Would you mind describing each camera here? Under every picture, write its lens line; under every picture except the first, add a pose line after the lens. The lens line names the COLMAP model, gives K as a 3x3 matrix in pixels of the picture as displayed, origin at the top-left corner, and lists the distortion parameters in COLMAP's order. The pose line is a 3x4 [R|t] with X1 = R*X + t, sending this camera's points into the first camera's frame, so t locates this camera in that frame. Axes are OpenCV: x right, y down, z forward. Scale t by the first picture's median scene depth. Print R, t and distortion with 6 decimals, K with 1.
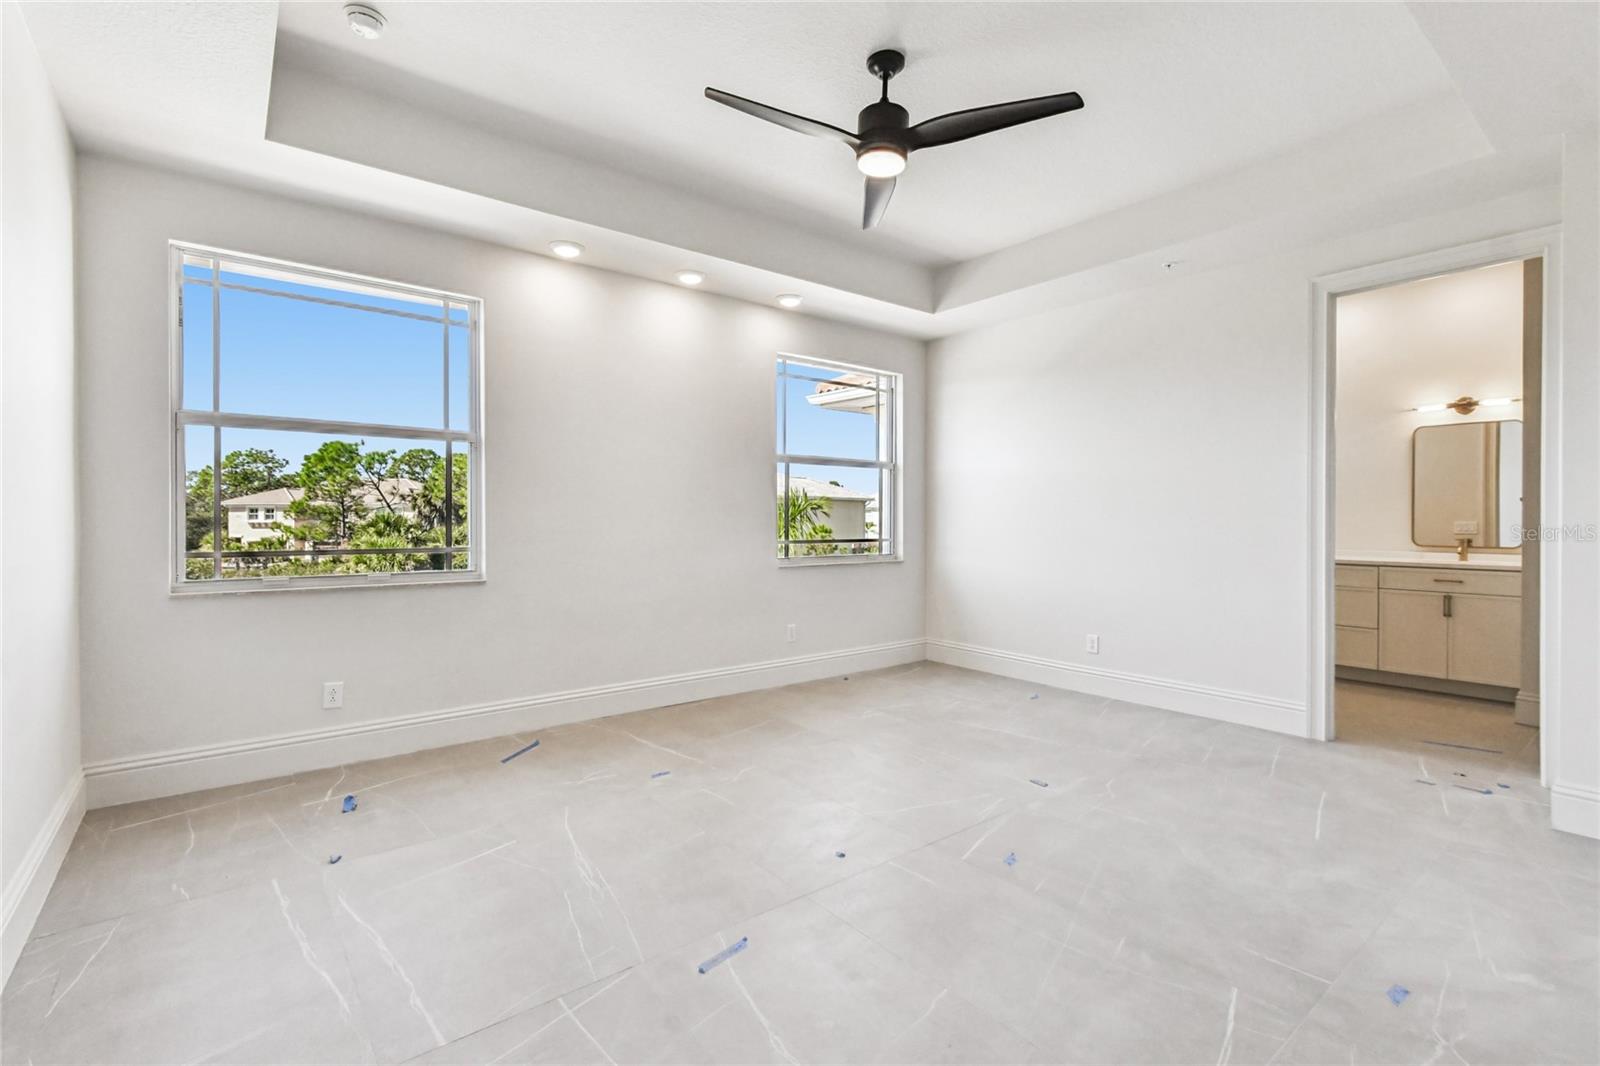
lens RADIAL K [[722.6, 0, 797.9], [0, 722.6, 526.8], [0, 0, 1]] dist [0.001505, 0.000386]
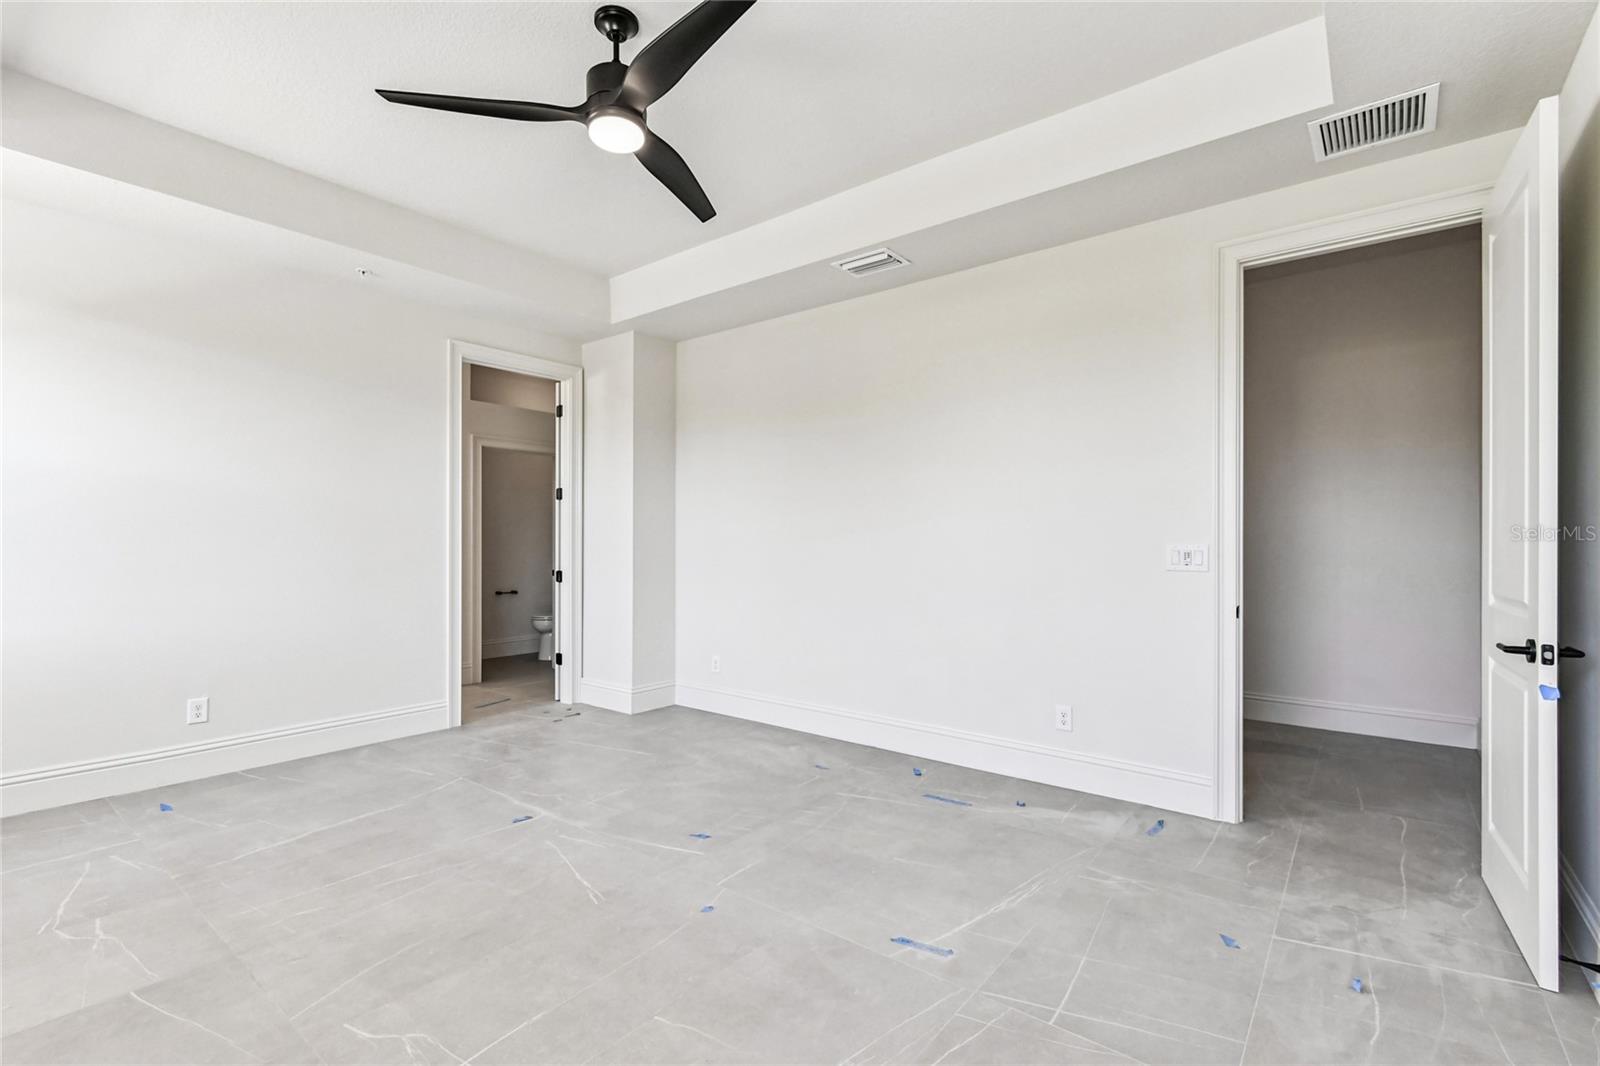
lens RADIAL K [[722.6, 0, 797.9], [0, 722.6, 526.8], [0, 0, 1]] dist [0.001505, 0.000386]
pose [[-0.223065, 0.021766, 0.974561, -0.682065], [0.011387, 0.999741, -0.019722, -0.005292], [-0.974737, 0.006698, -0.223255, 0.862574]]
